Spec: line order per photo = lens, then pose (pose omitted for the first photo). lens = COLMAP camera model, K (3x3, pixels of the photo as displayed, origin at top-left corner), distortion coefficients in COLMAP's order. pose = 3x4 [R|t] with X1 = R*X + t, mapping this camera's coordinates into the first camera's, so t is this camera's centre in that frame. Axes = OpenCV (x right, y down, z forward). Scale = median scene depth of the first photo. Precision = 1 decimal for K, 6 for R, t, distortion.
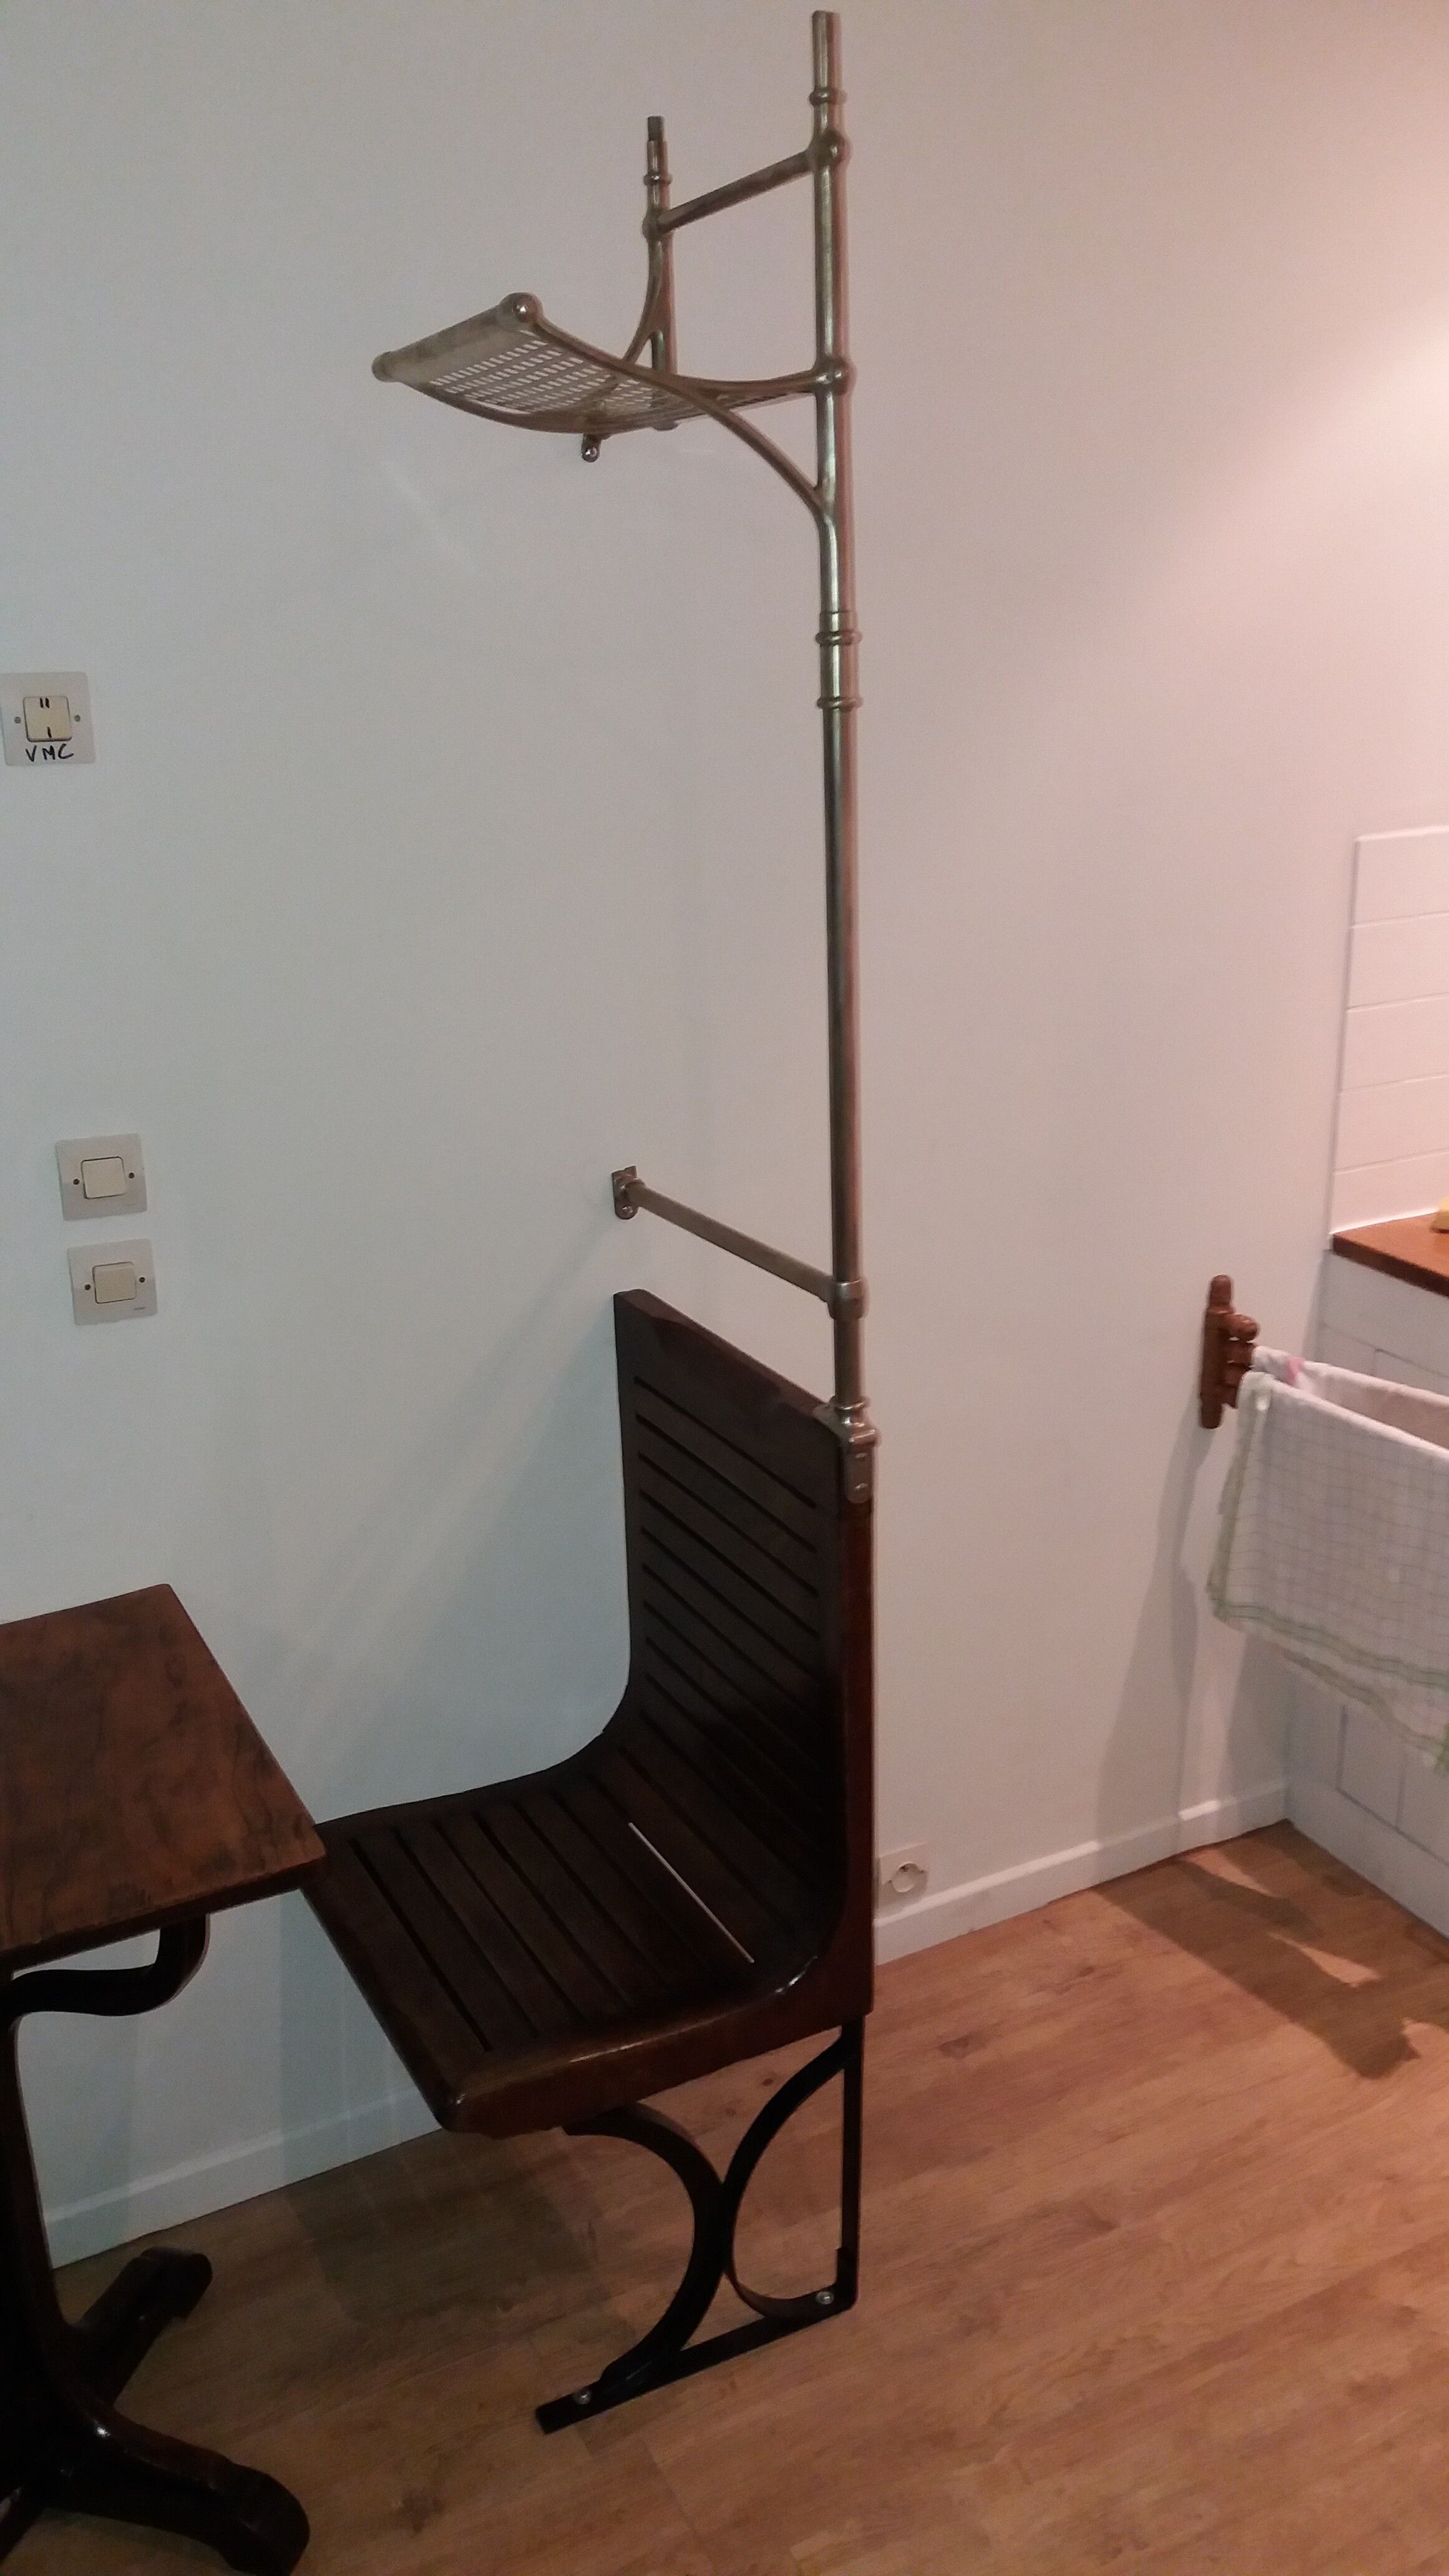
lens RADIAL K [[2059.6, 0, 724.5], [0, 2059.6, 1288.0], [0, 0, 1]] dist [0.038772, -0.108908]
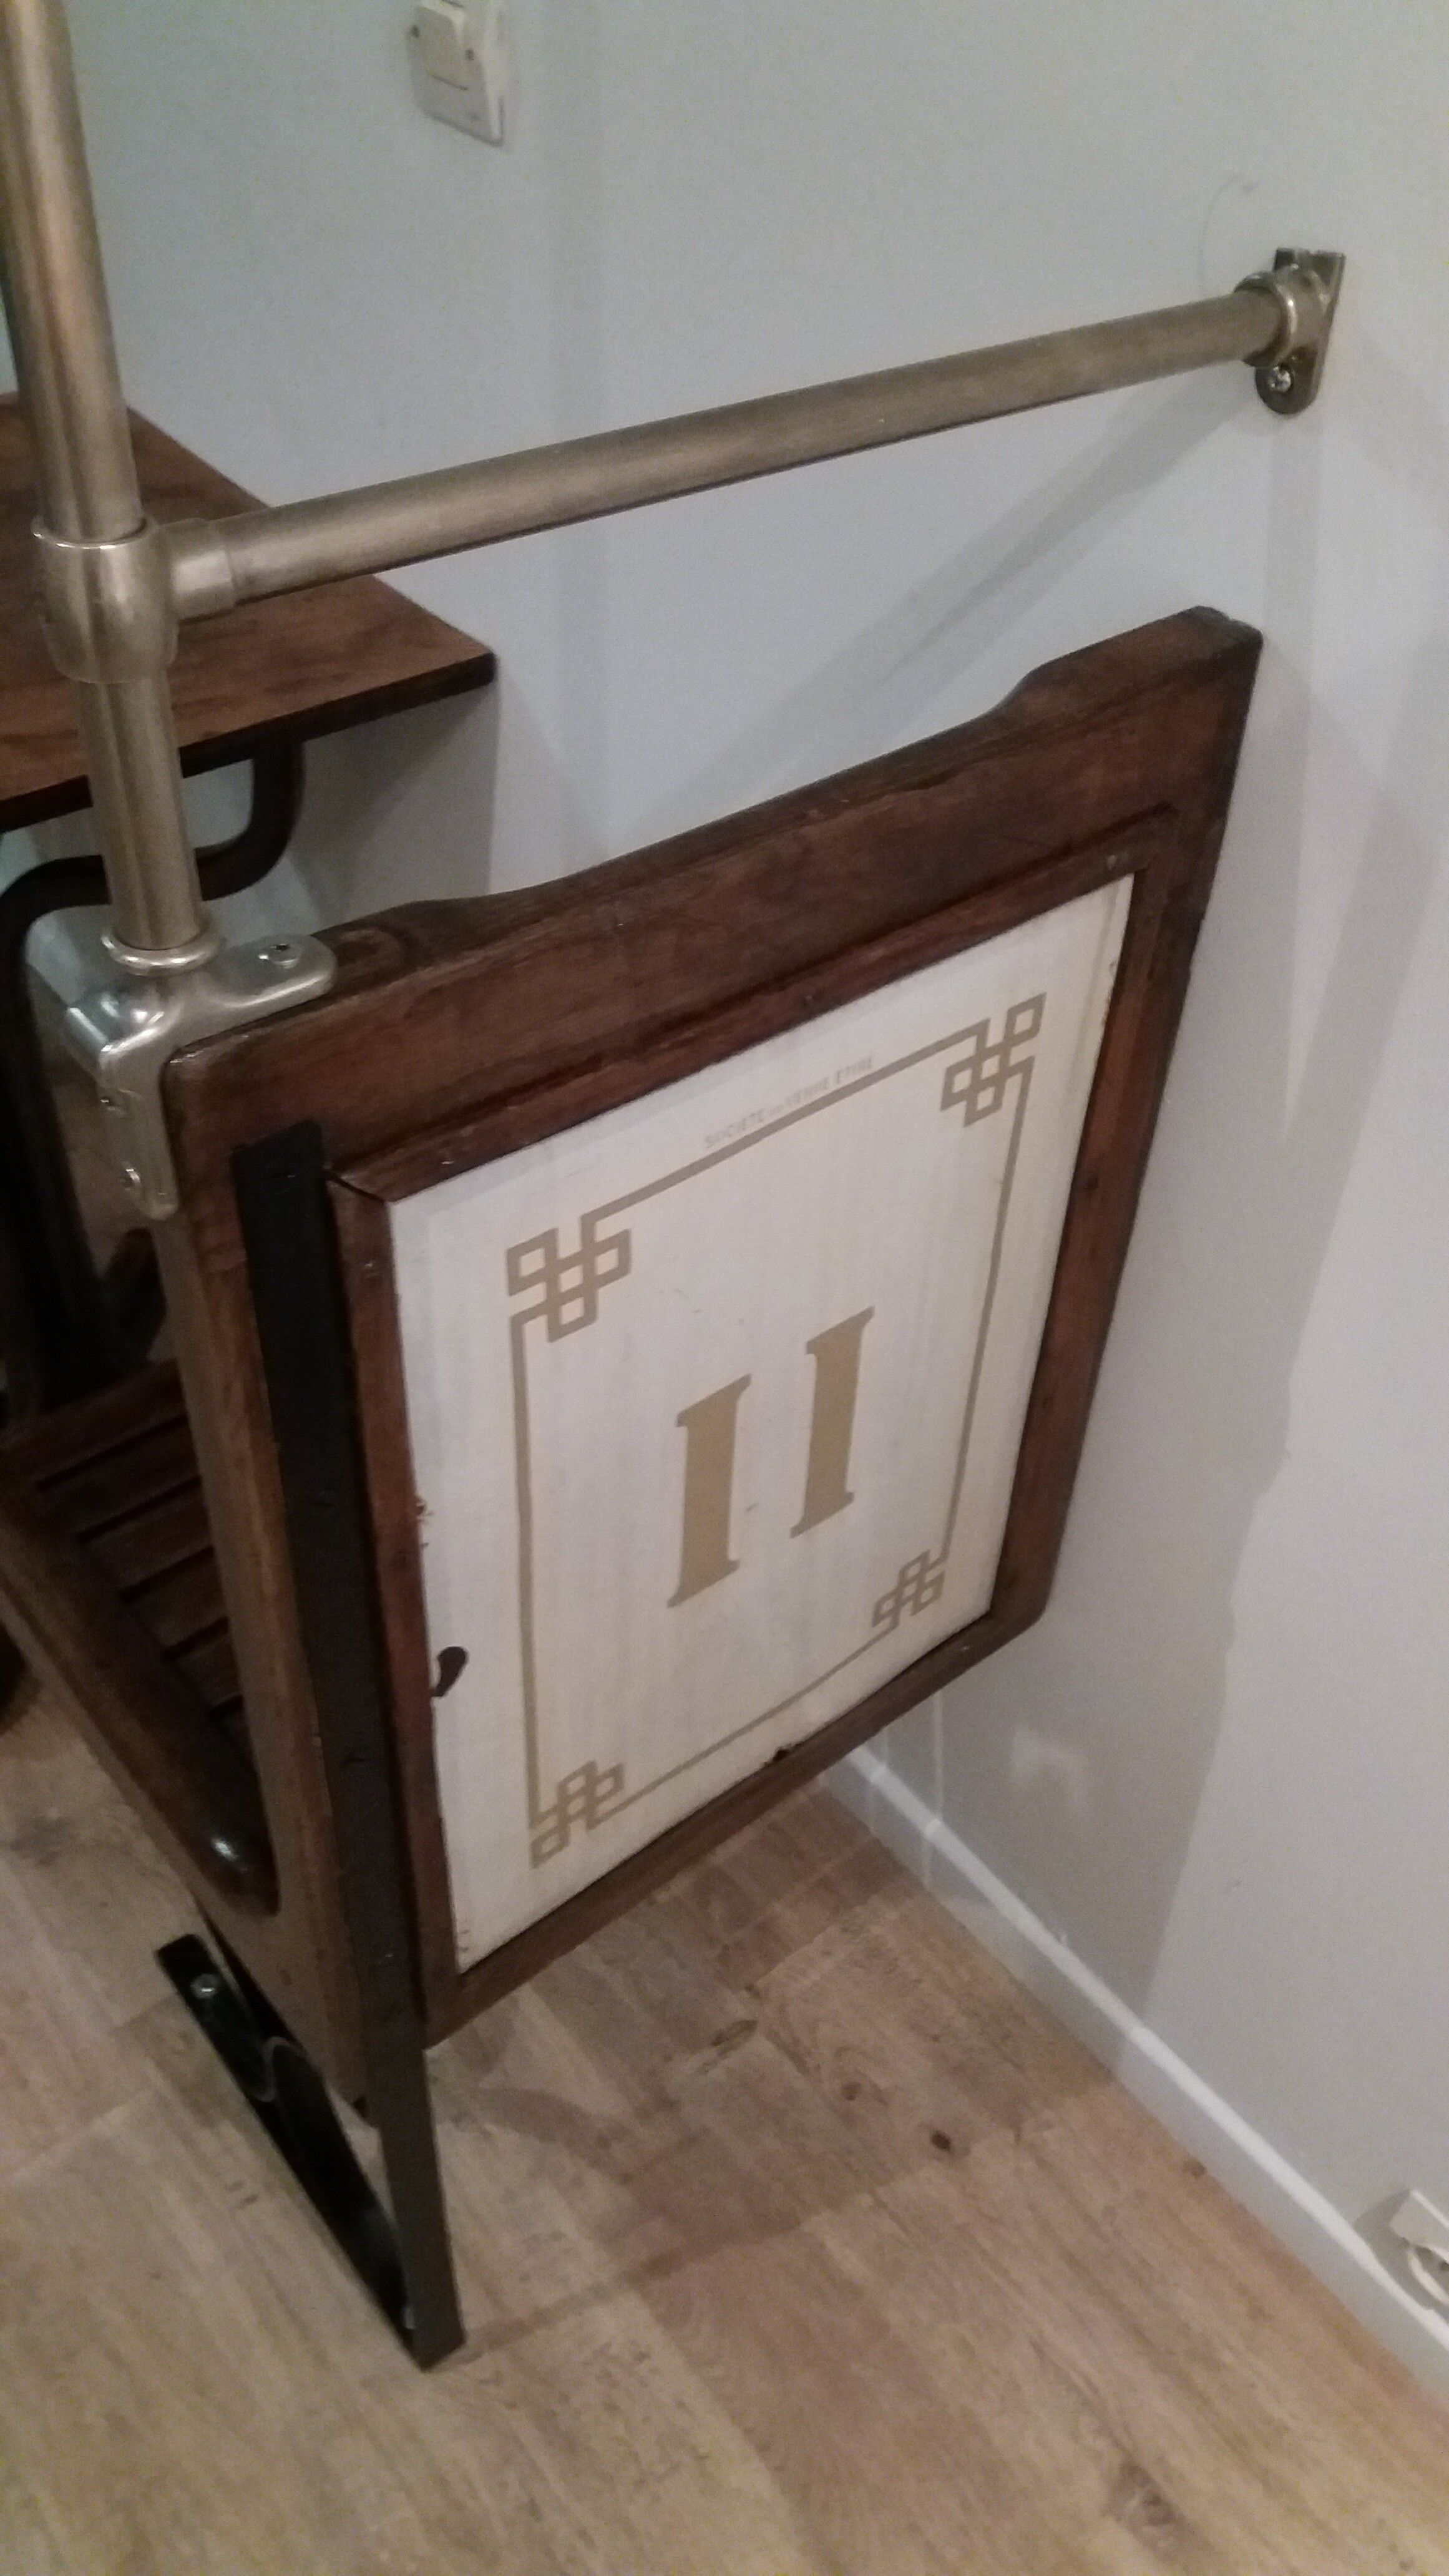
lens RADIAL K [[2092.2, 0, 685.8], [0, 2092.2, 1284.9], [0, 0, 1]] dist [0.046329, -0.081980]
pose [[0.198945, 0.684886, -0.700965, 0.270956], [-0.342534, 0.718745, 0.605042, -0.106943], [0.918200, 0.119734, 0.377587, 0.772078]]
